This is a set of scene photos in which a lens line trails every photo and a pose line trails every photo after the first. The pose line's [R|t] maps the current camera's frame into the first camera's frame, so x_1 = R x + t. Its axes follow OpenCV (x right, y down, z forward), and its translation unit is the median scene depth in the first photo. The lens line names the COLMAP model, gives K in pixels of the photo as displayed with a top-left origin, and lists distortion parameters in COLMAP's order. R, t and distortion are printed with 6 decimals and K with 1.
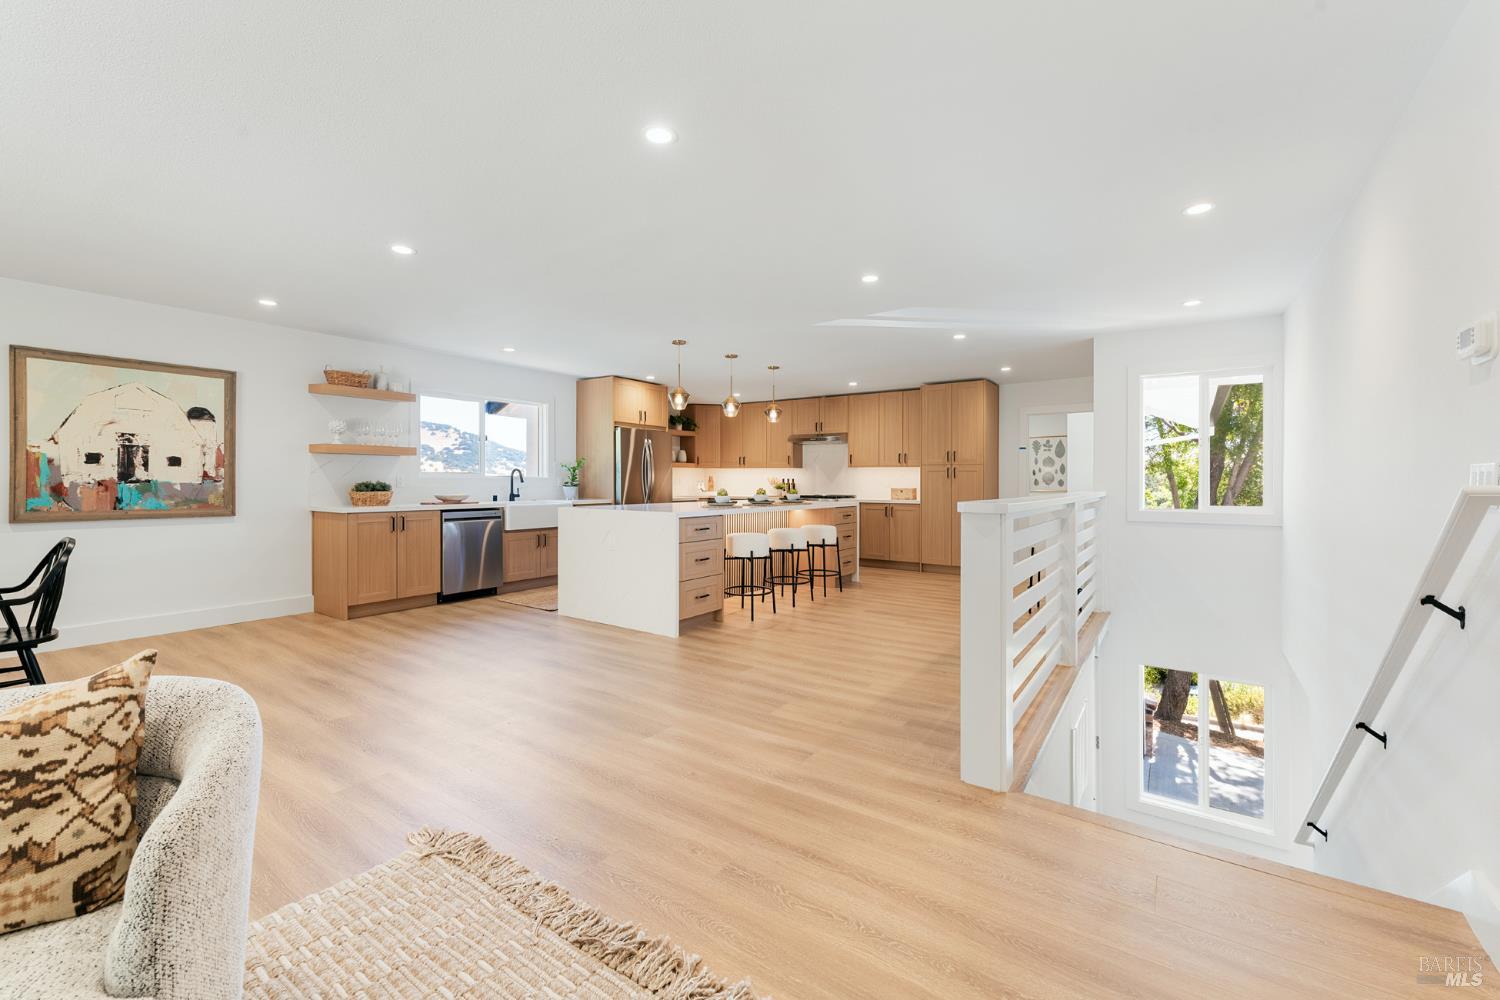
lens RADIAL K [[611.3, 0, 755.8], [0, 611.3, 484.7], [0, 0, 1]] dist [0.008109, -0.004701]
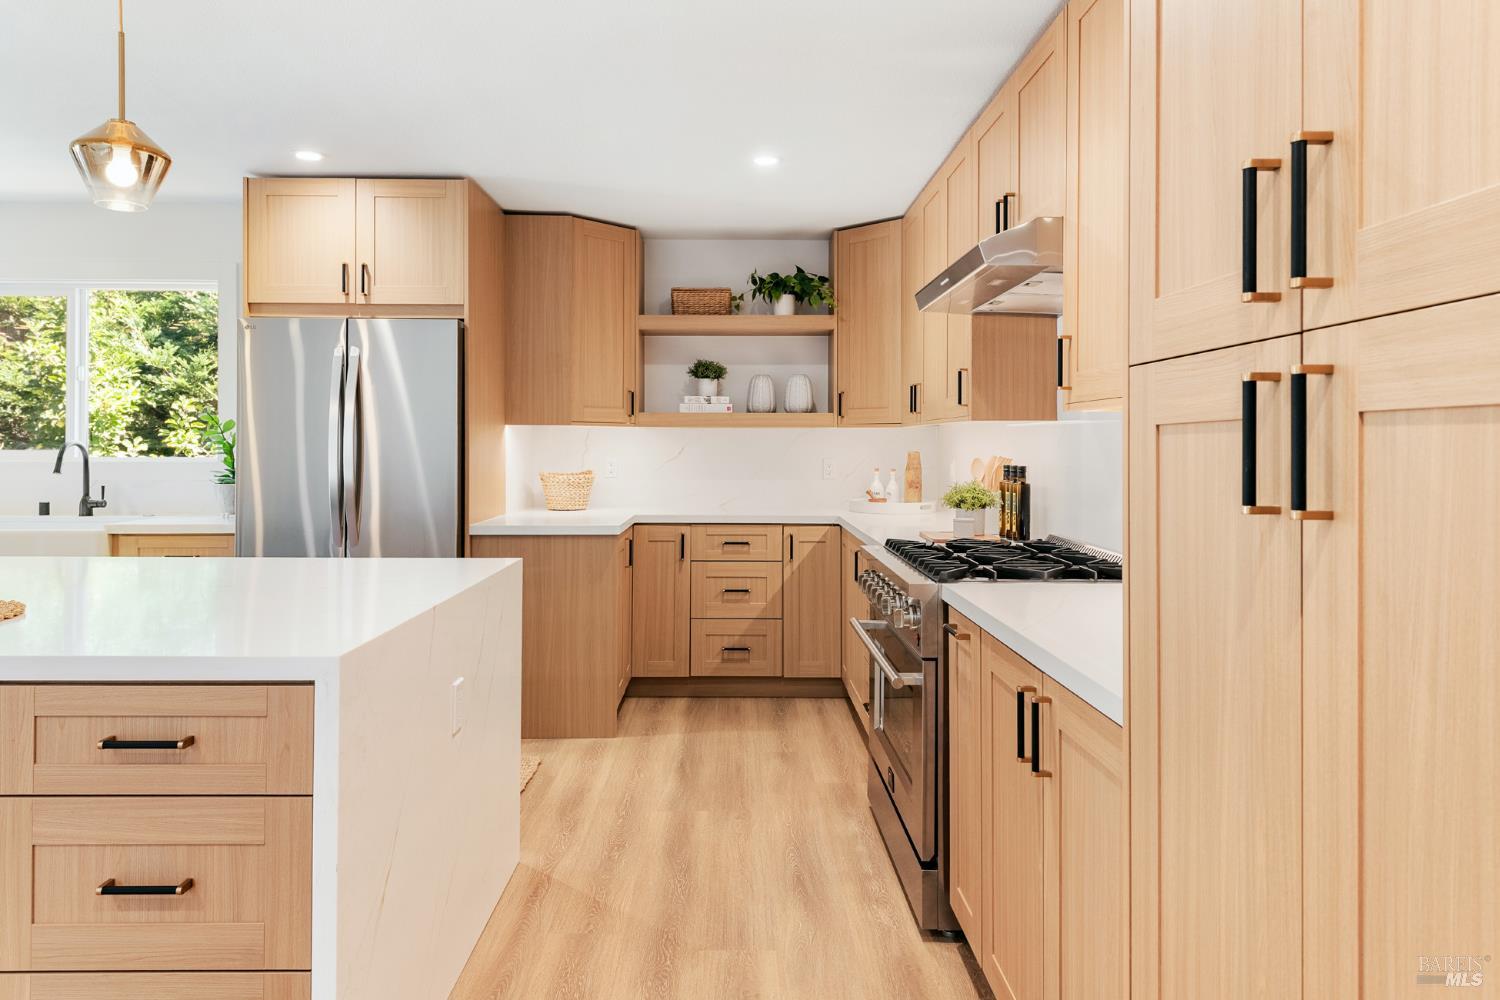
lens RADIAL K [[968.0, 0, 750.1], [0, 968.0, 445.0], [0, 0, 1]] dist [0.001221, 0.000499]
pose [[0.586309, -0.004440, -0.810075, 0.520695], [-0.005956, 0.999934, -0.009791, -0.023772], [0.810065, 0.010565, 0.586244, 1.214216]]
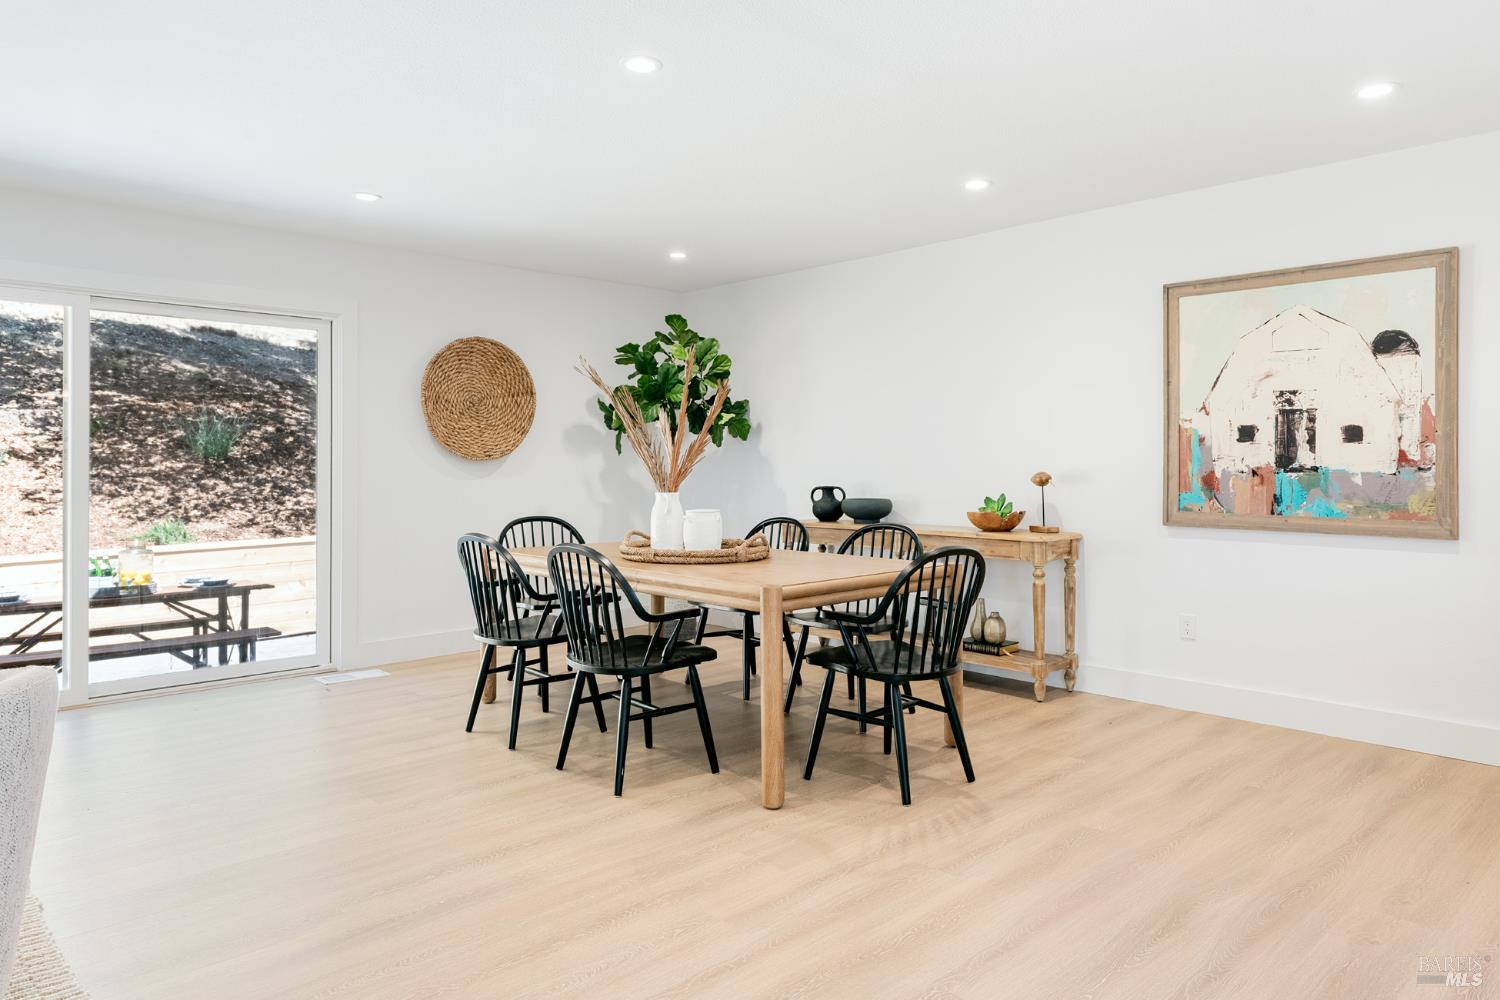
lens RADIAL K [[972.0, 0, 752.6], [0, 972.0, 462.5], [0, 0, 1]] dist [0.001417, -0.001734]
pose [[-0.207160, -0.003274, -0.978302, 0.028466], [-0.006053, 0.999980, -0.002065, -0.005567], [0.978288, 0.005494, -0.207176, 0.543013]]
